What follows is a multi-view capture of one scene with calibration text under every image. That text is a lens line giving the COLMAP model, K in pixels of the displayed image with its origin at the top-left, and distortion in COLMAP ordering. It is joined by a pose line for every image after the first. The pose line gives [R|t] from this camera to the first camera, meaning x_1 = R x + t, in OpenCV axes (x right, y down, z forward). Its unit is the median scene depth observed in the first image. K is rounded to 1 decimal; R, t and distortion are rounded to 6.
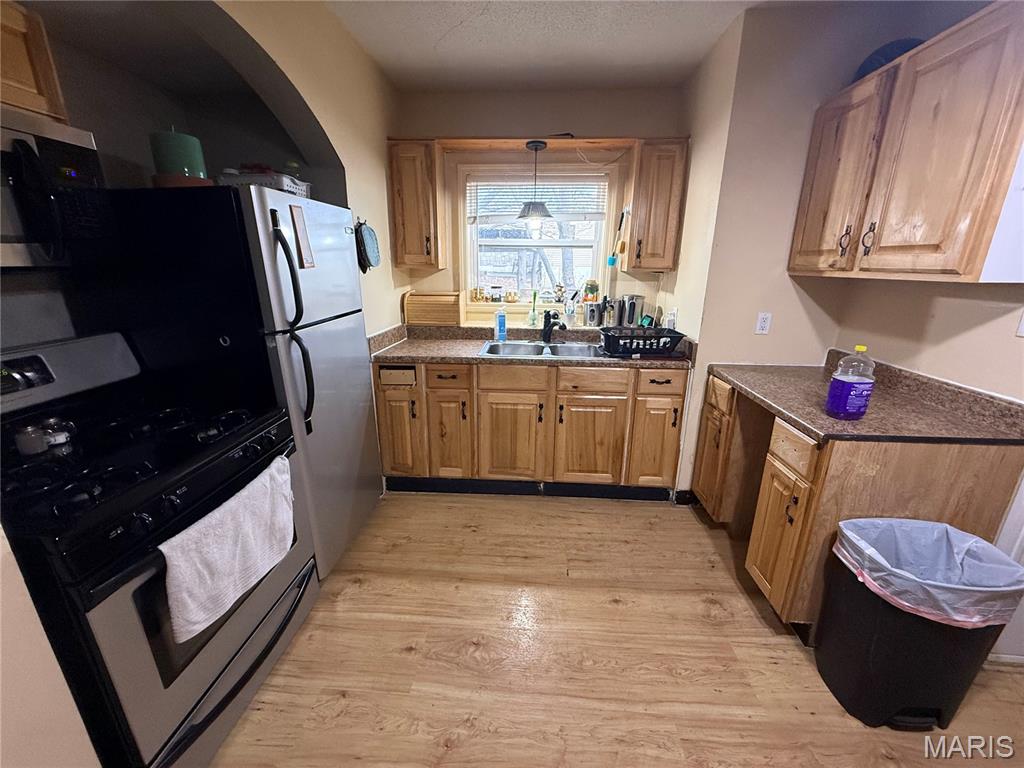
lens RADIAL K [[409.1, 0, 508.7], [0, 409.1, 386.2], [0, 0, 1]] dist [0.002388, 0.000199]
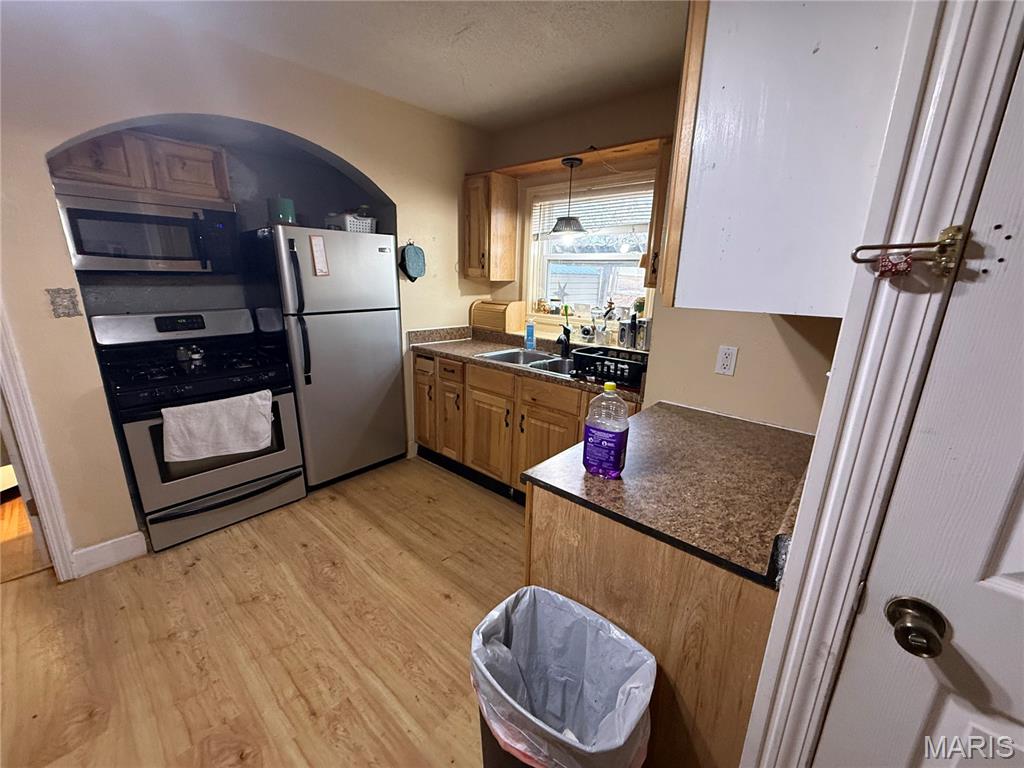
lens RADIAL K [[409.1, 0, 508.7], [0, 409.1, 386.2], [0, 0, 1]] dist [0.002388, 0.000199]
pose [[0.785428, 0.174146, -0.593949, 0.686241], [-0.195601, 0.980262, 0.028754, -0.045273], [0.587233, 0.093593, 0.803989, 0.153318]]
